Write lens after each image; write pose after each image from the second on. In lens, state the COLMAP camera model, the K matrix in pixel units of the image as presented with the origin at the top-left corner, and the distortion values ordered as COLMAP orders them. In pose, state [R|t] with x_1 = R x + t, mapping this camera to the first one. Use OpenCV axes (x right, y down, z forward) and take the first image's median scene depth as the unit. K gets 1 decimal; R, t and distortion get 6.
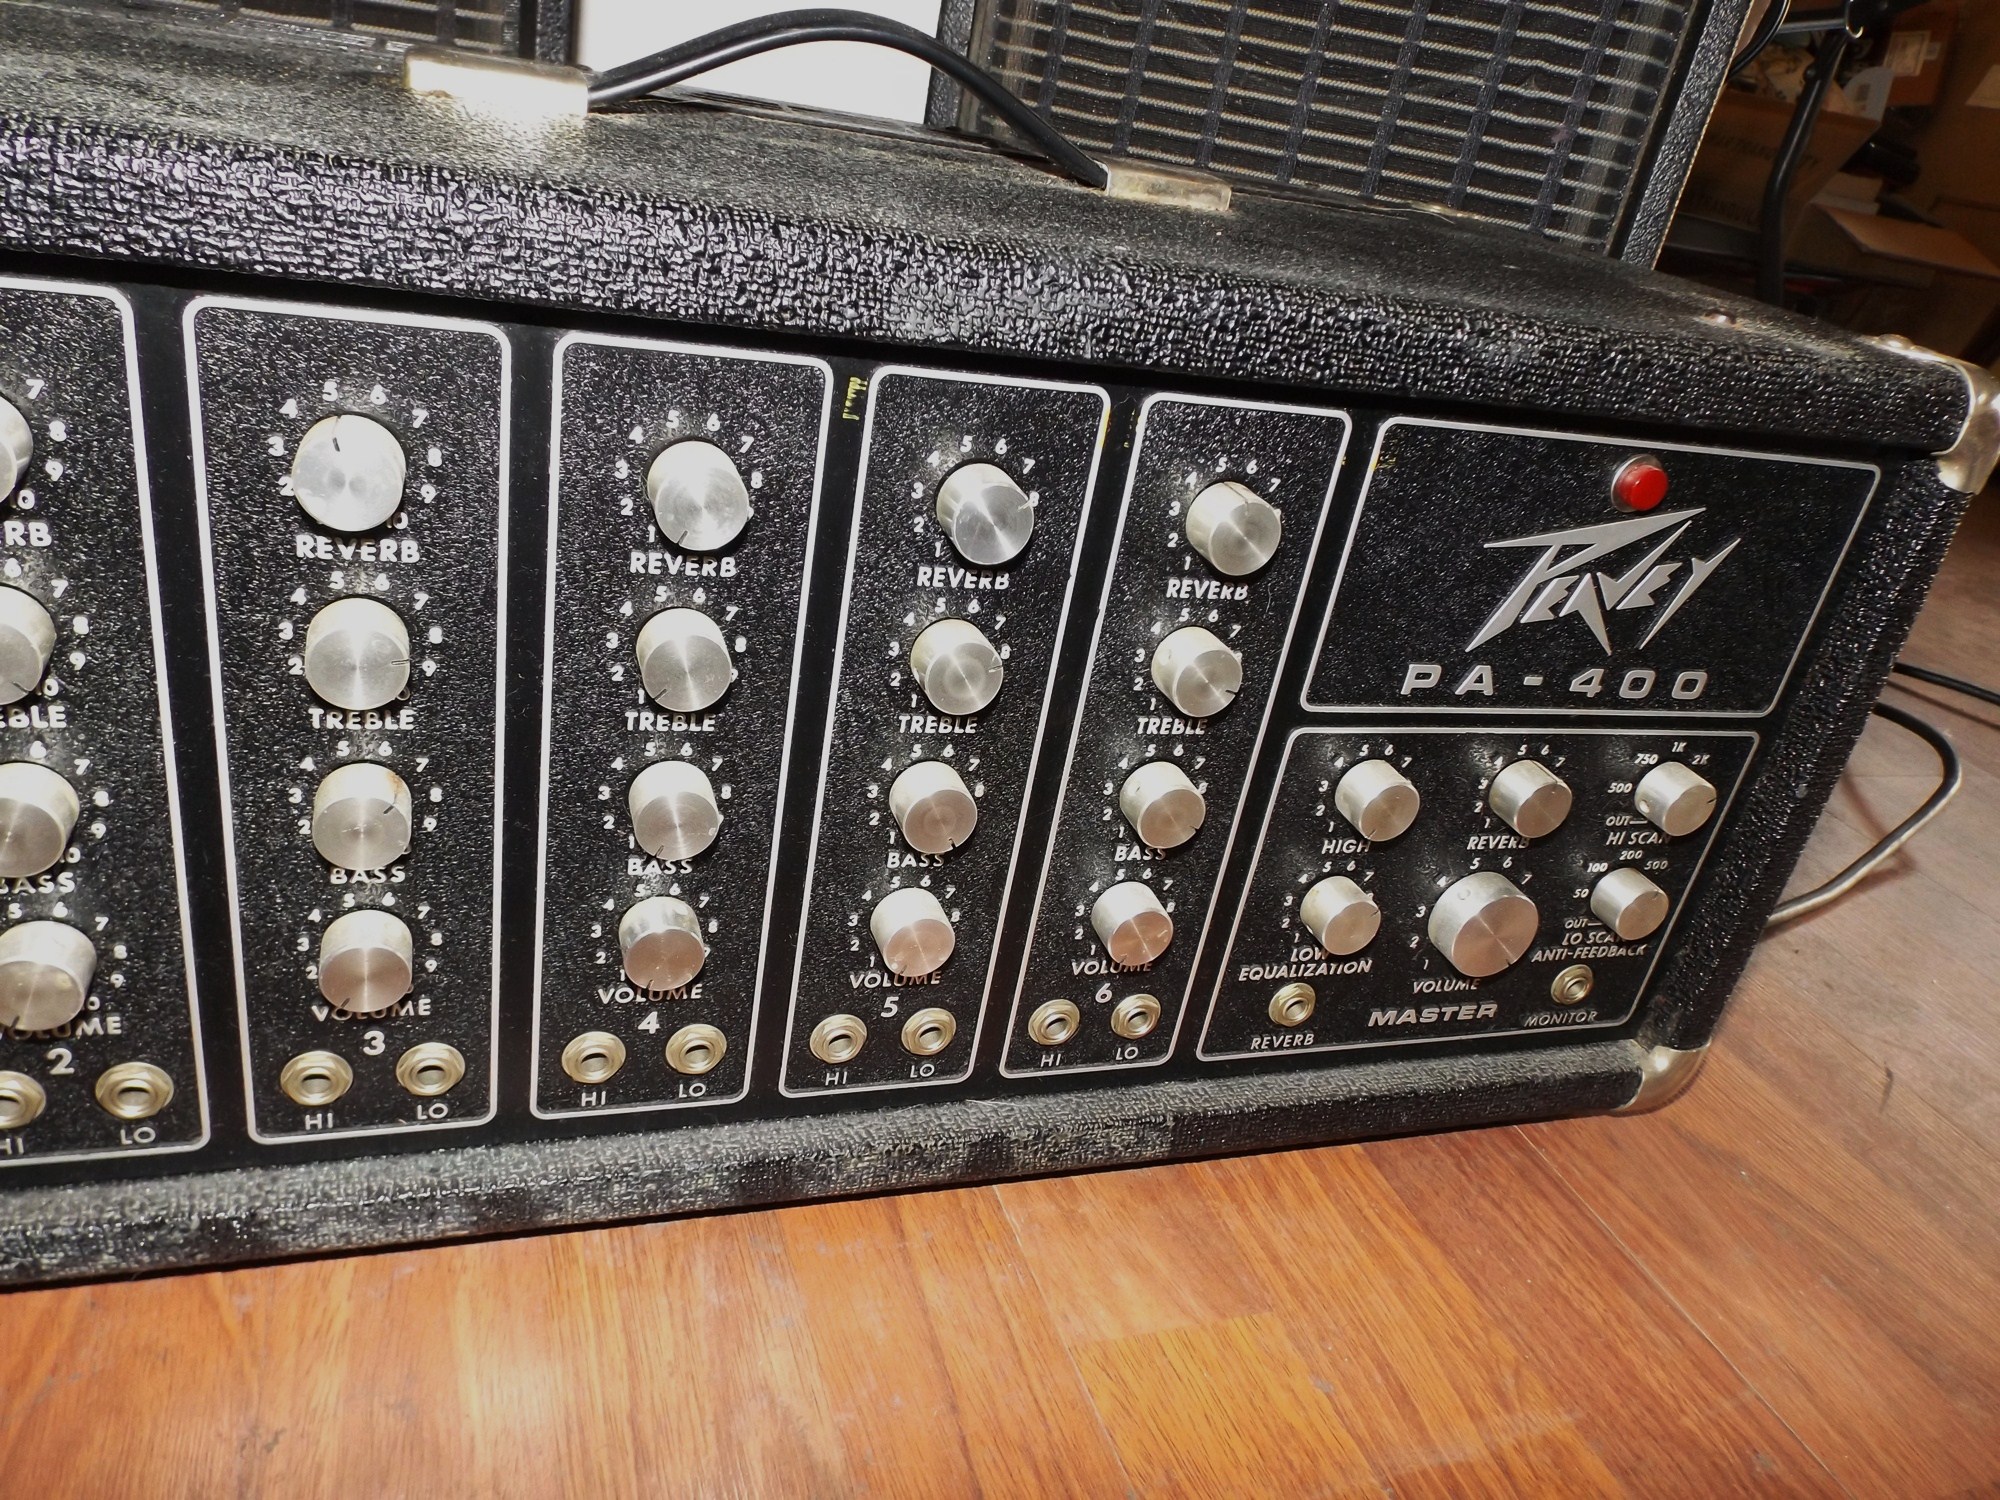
lens RADIAL K [[1444.4, 0, 1000.0], [0, 1444.4, 750.0], [0, 0, 1]] dist [0.051543, -0.066959]
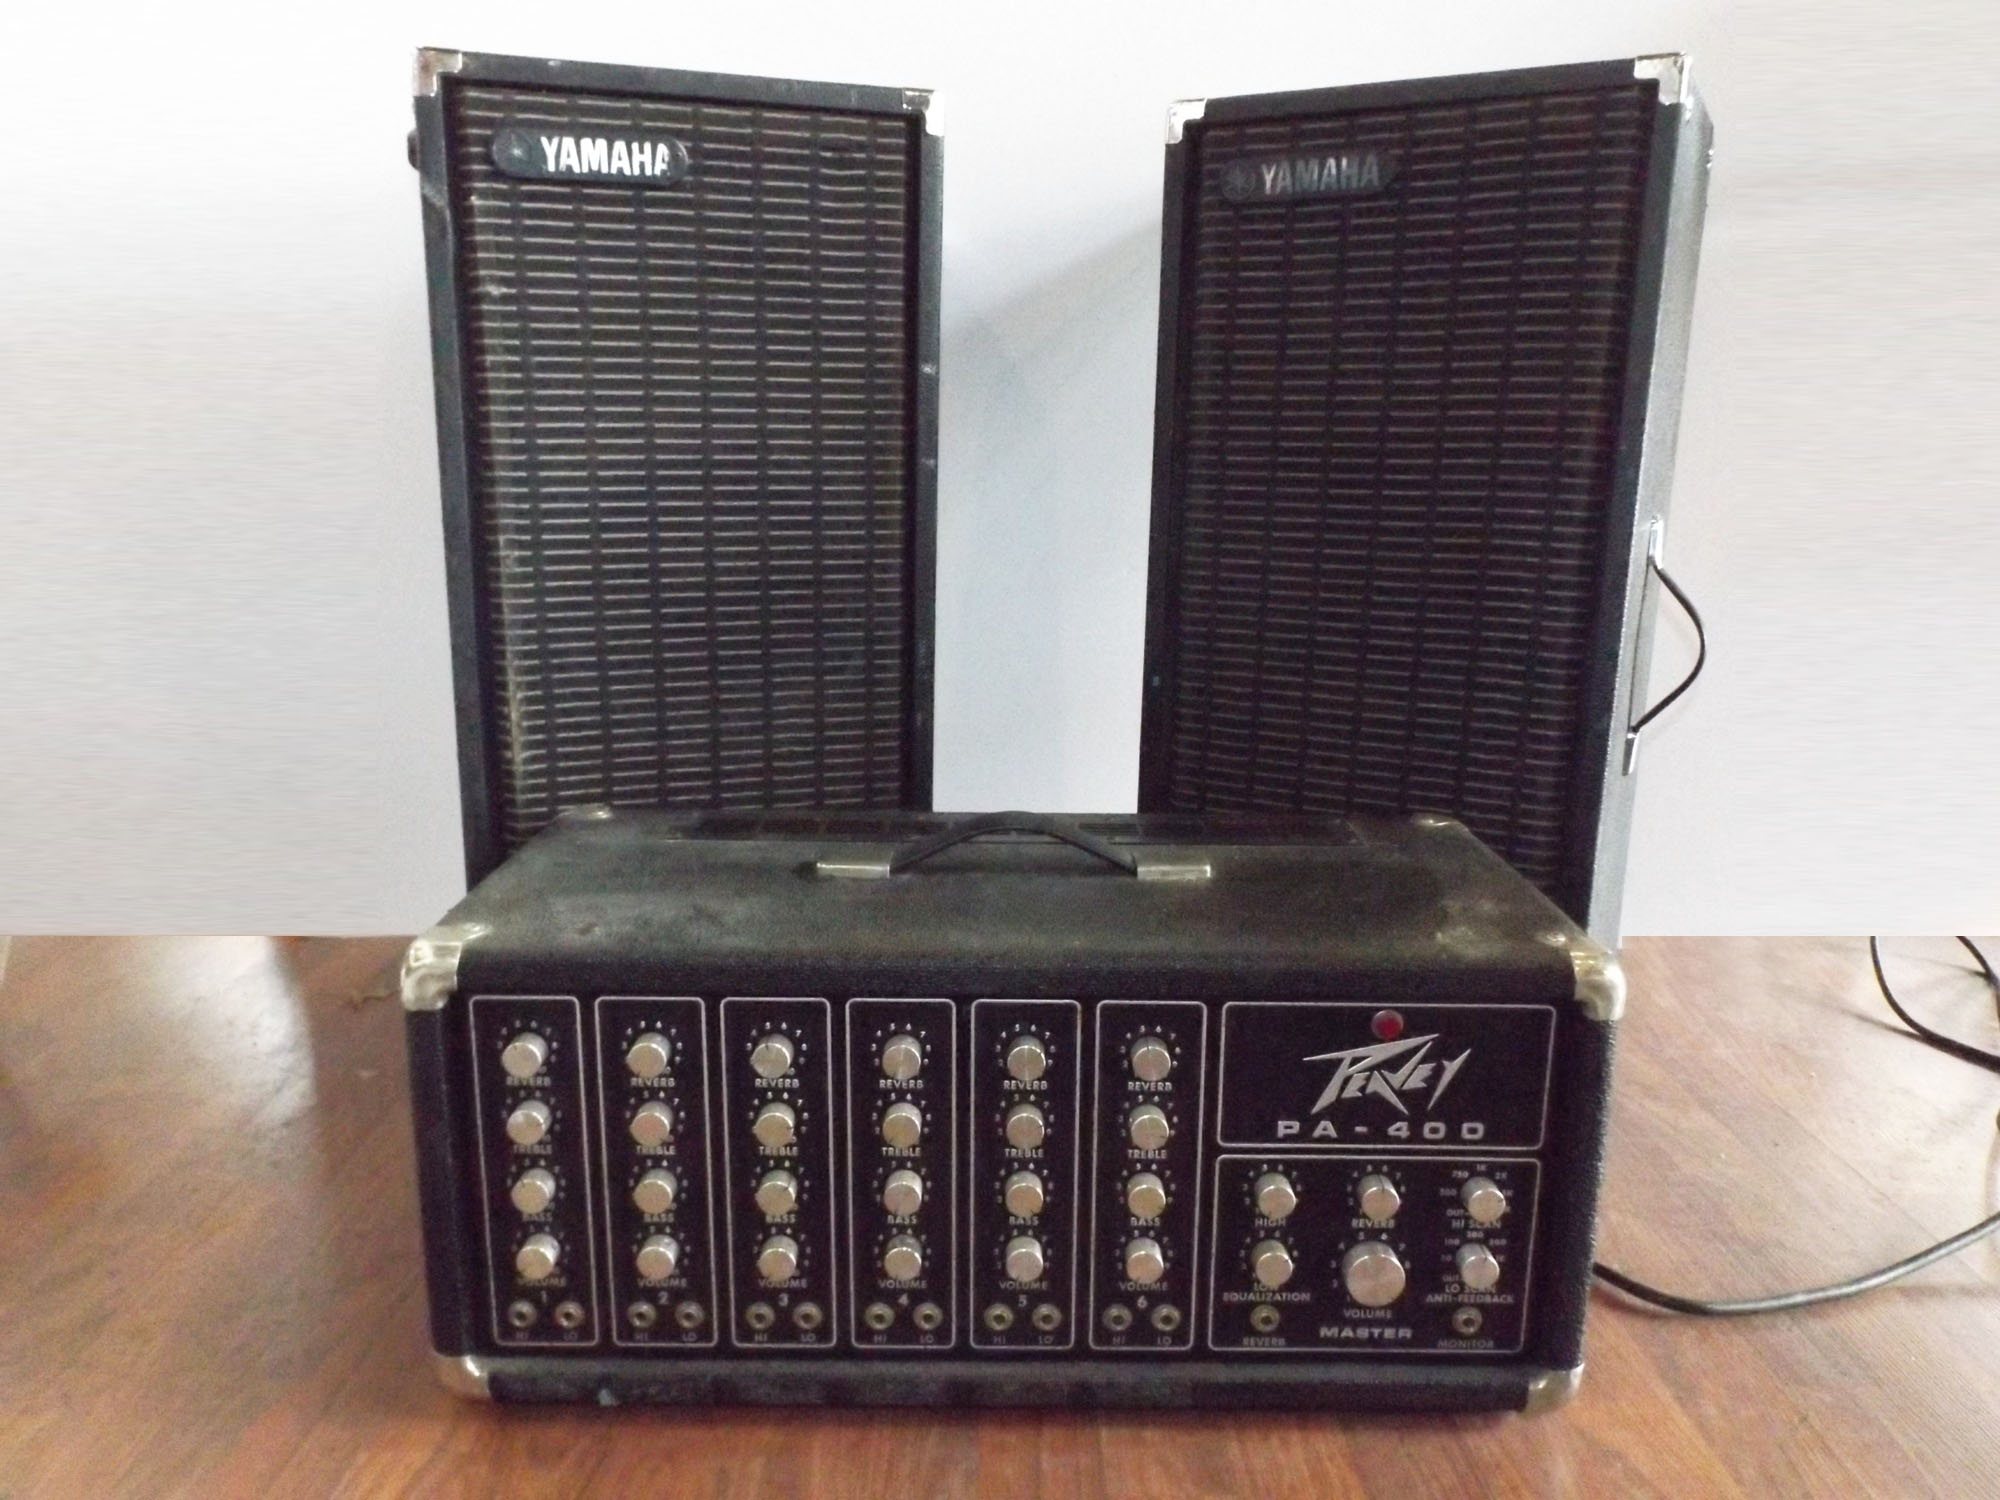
lens RADIAL K [[1485.7, 0, 1000.0], [0, 1485.7, 750.0], [0, 0, 1]] dist [0.004655, -0.003270]
pose [[0.936286, -0.087838, -0.340079, 0.628596], [-0.008007, 0.962636, -0.270681, 0.003229], [0.351148, 0.256158, 0.900599, -0.991341]]
